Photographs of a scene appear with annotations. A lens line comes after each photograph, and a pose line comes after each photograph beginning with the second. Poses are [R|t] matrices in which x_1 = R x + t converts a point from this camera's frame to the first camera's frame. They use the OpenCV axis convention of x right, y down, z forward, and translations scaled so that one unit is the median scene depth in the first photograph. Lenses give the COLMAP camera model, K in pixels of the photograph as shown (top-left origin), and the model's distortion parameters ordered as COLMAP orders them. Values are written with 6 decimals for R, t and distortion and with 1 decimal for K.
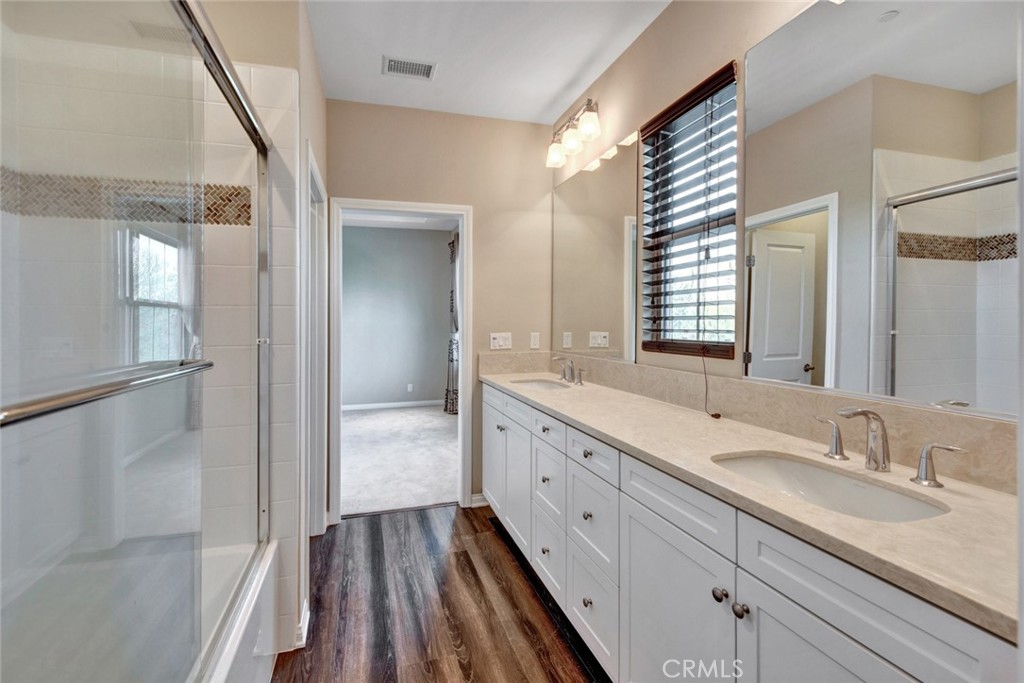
lens RADIAL K [[429.4, 0, 499.2], [0, 429.4, 325.8], [0, 0, 1]] dist [-0.000726, -0.006180]
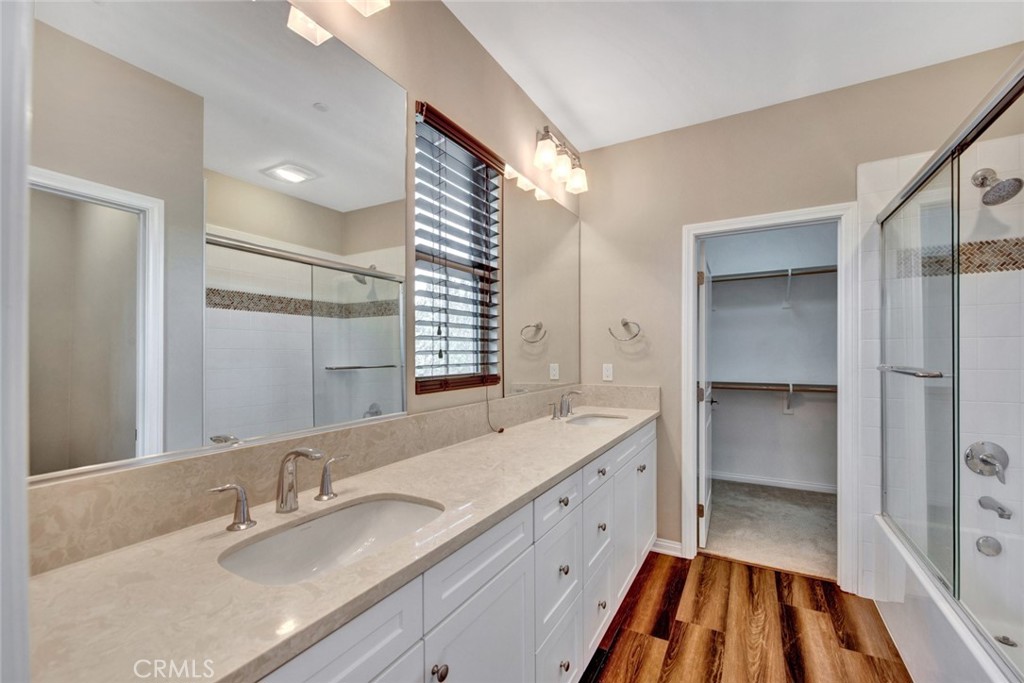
lens RADIAL K [[434.1, 0, 515.4], [0, 434.1, 347.4], [0, 0, 1]] dist [-0.001255, -0.000241]
pose [[-0.703583, 0.005667, 0.710590, -0.358559], [0.006232, 0.999979, -0.001805, -0.026026], [-0.710585, 0.003159, -0.703604, 1.570981]]
